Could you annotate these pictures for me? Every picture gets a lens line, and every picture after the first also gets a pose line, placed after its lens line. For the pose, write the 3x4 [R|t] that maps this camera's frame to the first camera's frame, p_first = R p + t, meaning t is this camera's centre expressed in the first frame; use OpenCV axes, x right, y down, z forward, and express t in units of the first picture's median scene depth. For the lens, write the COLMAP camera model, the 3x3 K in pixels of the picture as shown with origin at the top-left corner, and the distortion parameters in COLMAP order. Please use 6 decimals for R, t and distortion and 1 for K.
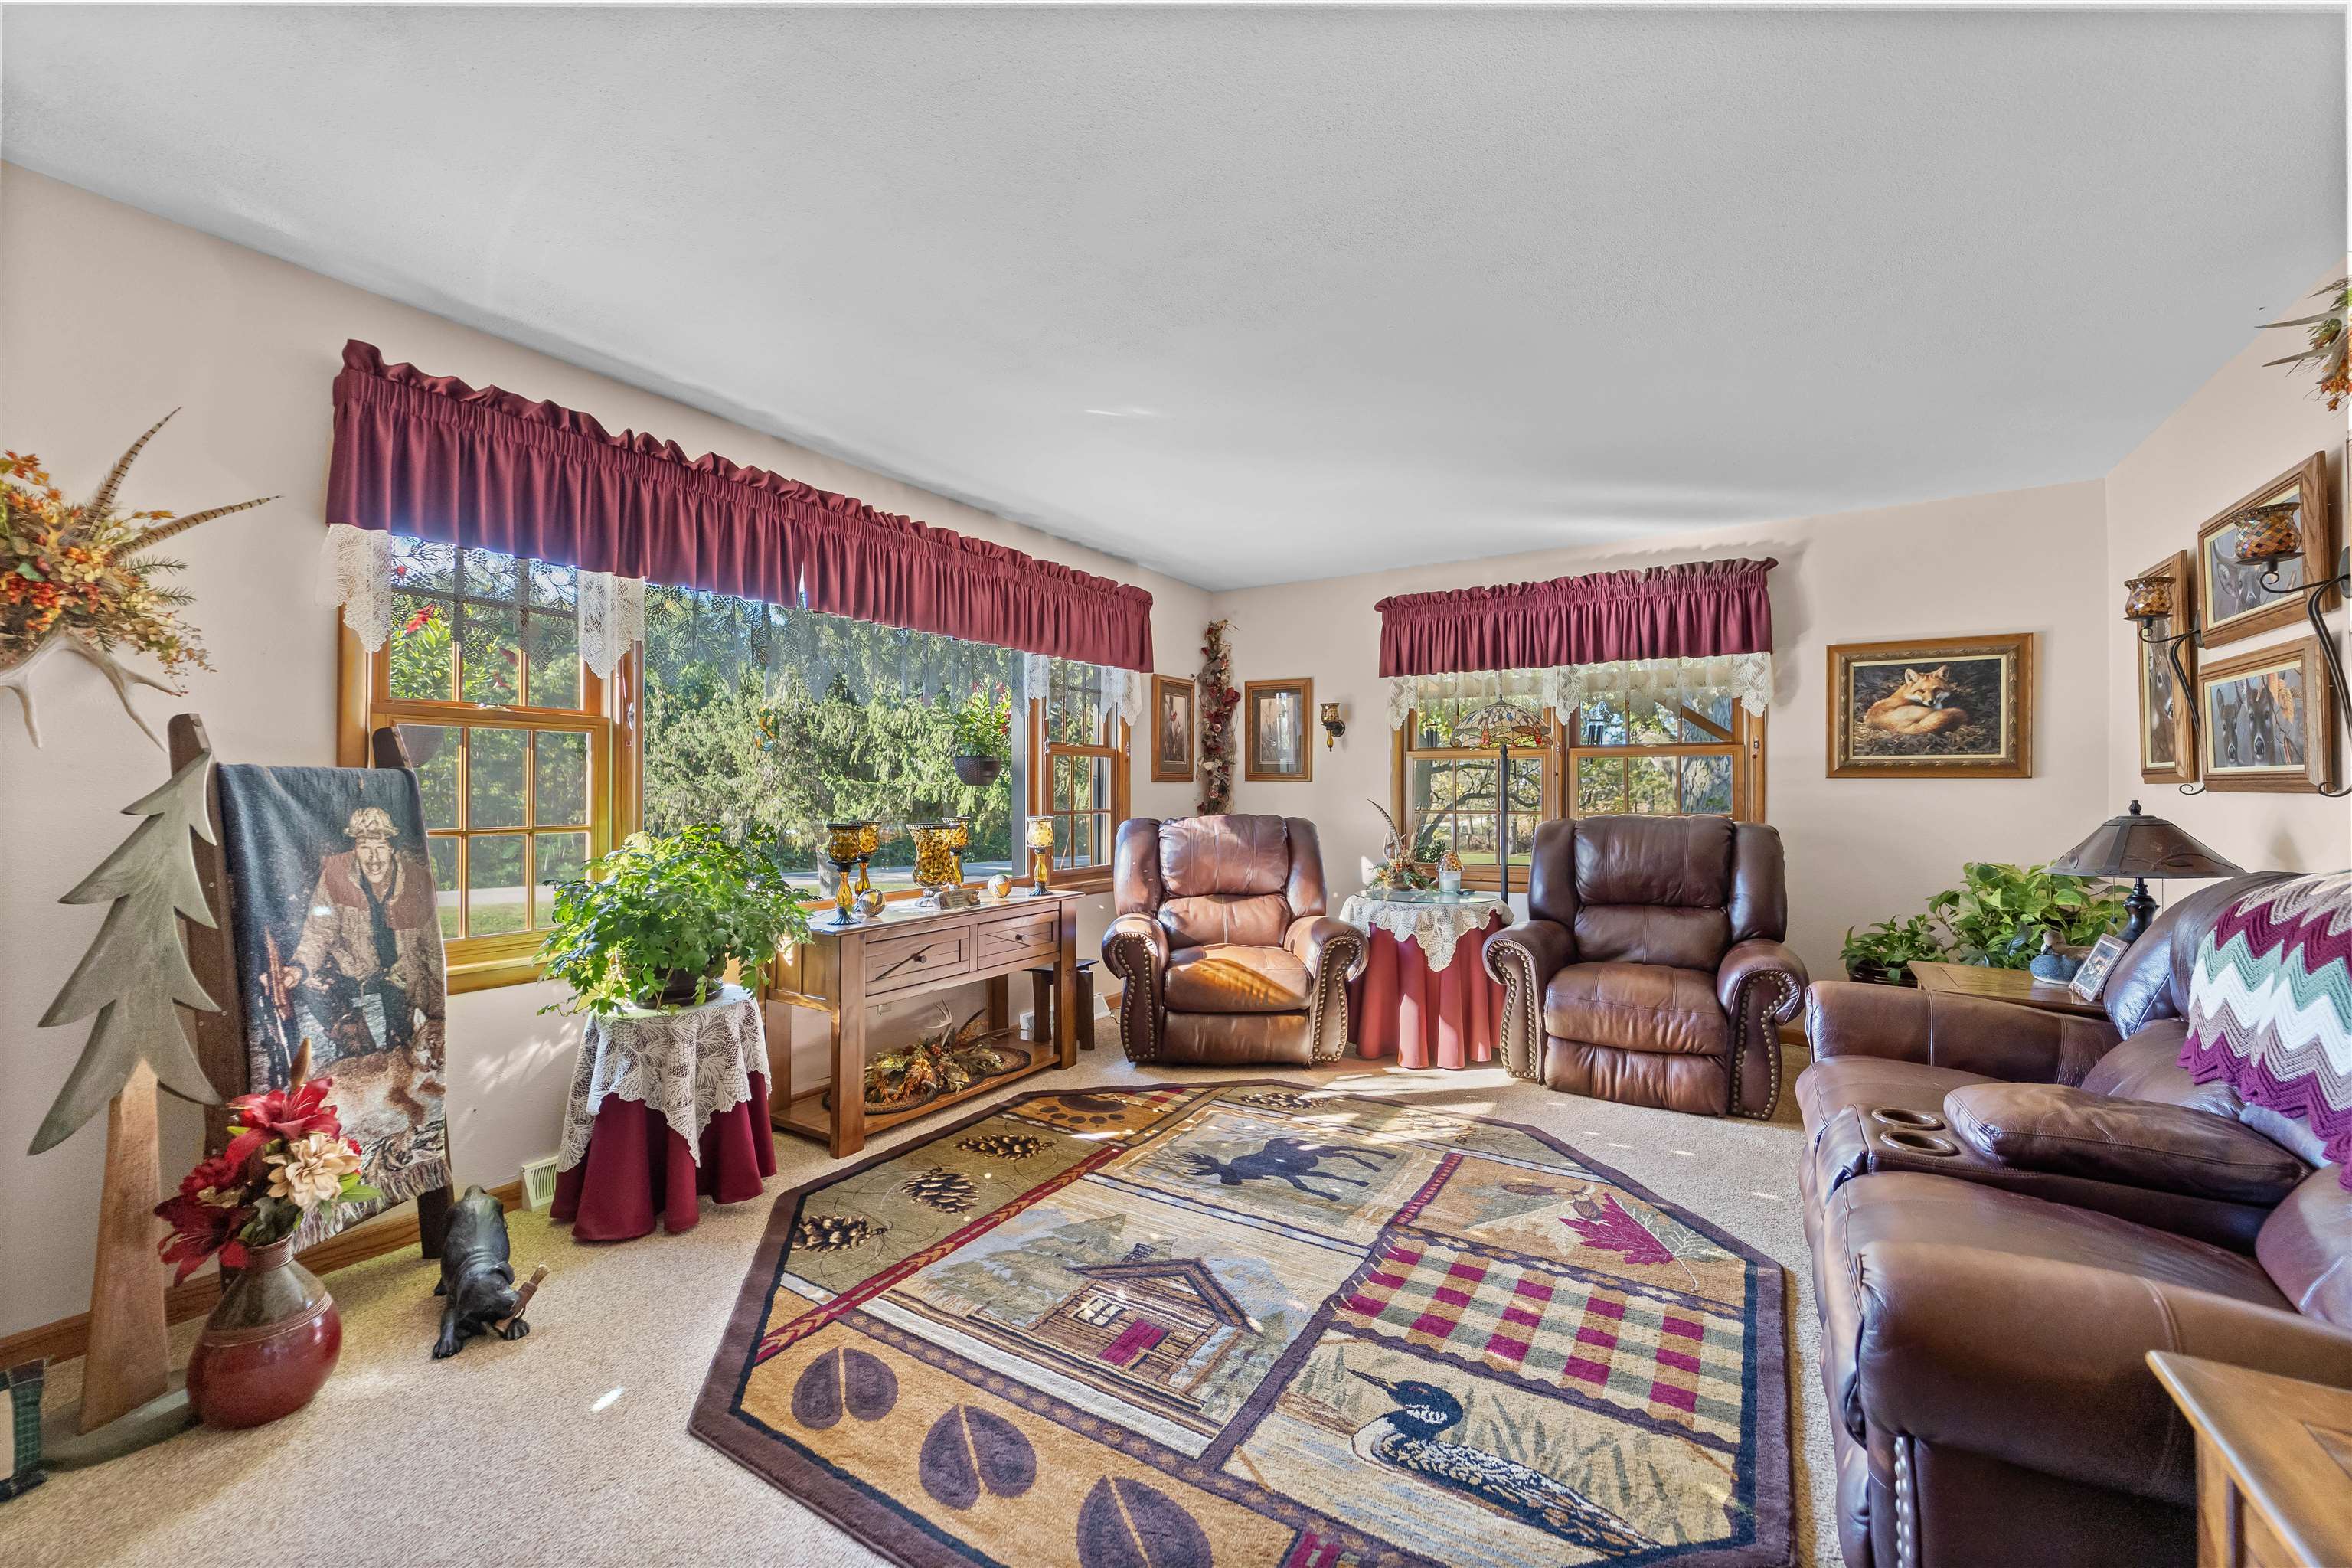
lens RADIAL K [[941.5, 0, 1175.7], [0, 941.5, 789.4], [0, 0, 1]] dist [0.002513, -0.001671]
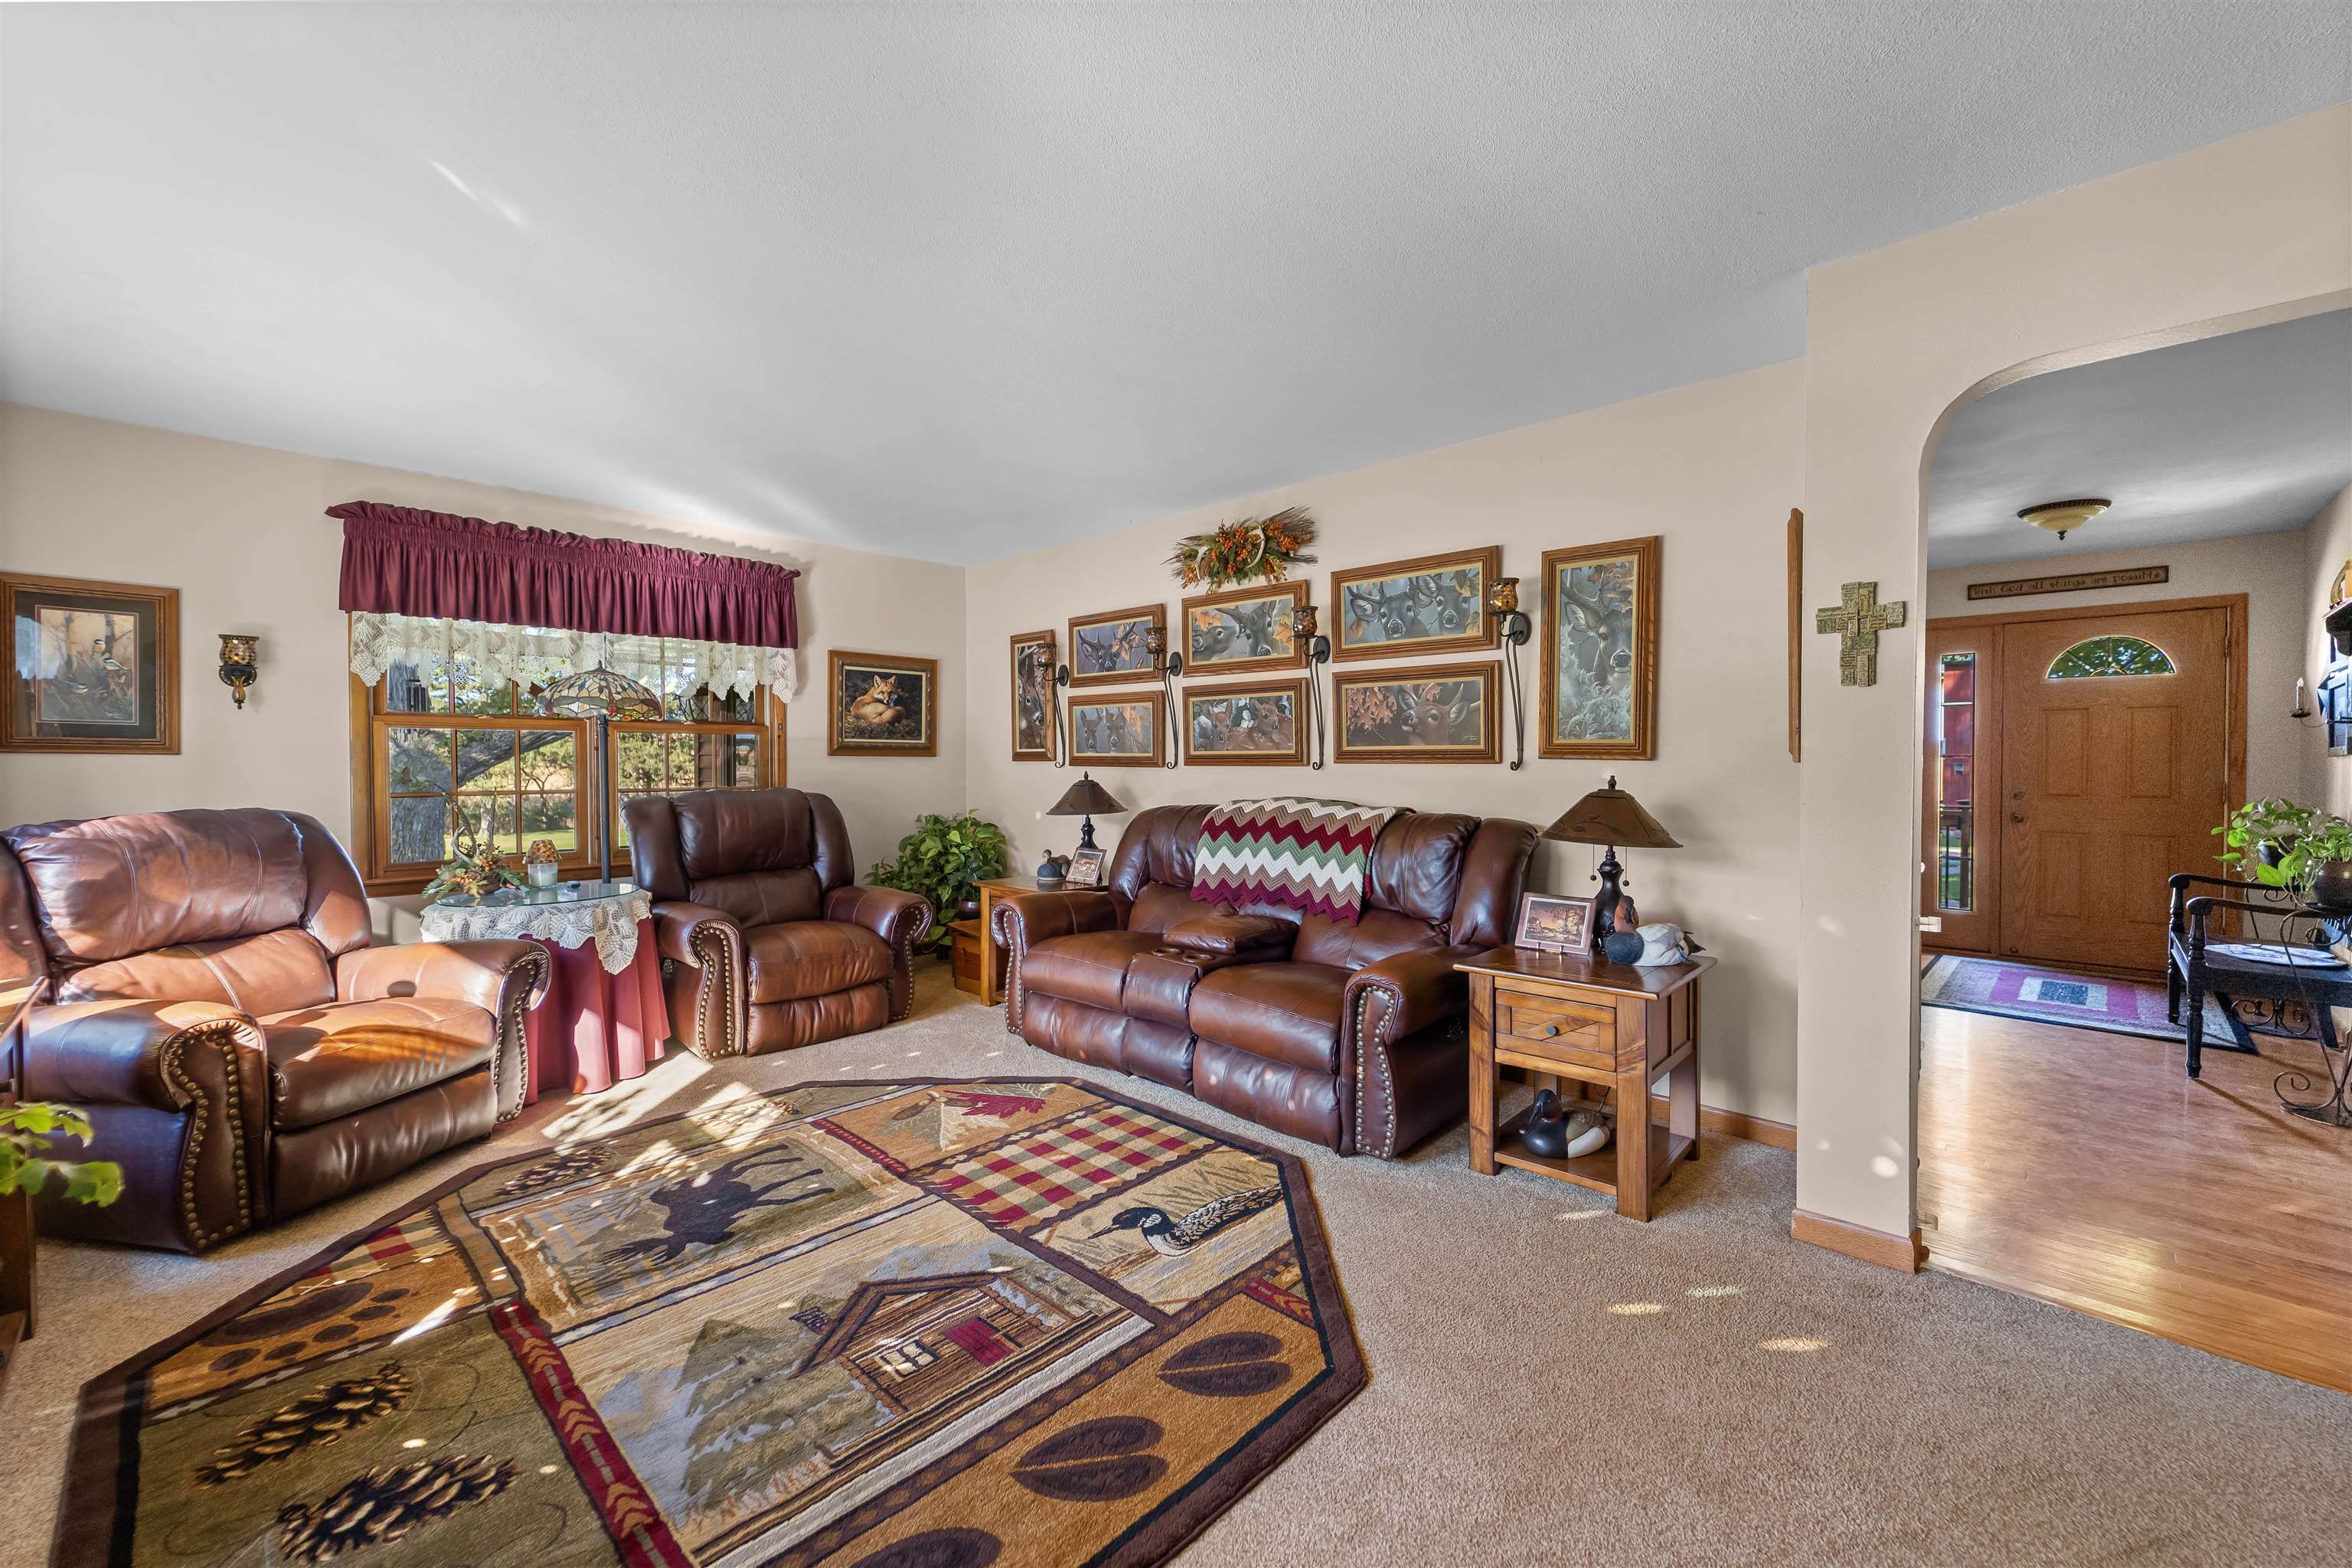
lens RADIAL K [[941.5, 0, 1190.5], [0, 941.5, 777.9], [0, 0, 1]] dist [0.002513, -0.001671]
pose [[0.193170, -0.018789, 0.980985, -0.603163], [-0.001330, 0.999811, 0.019411, -0.009612], [-0.981164, -0.005055, 0.193108, 0.381132]]
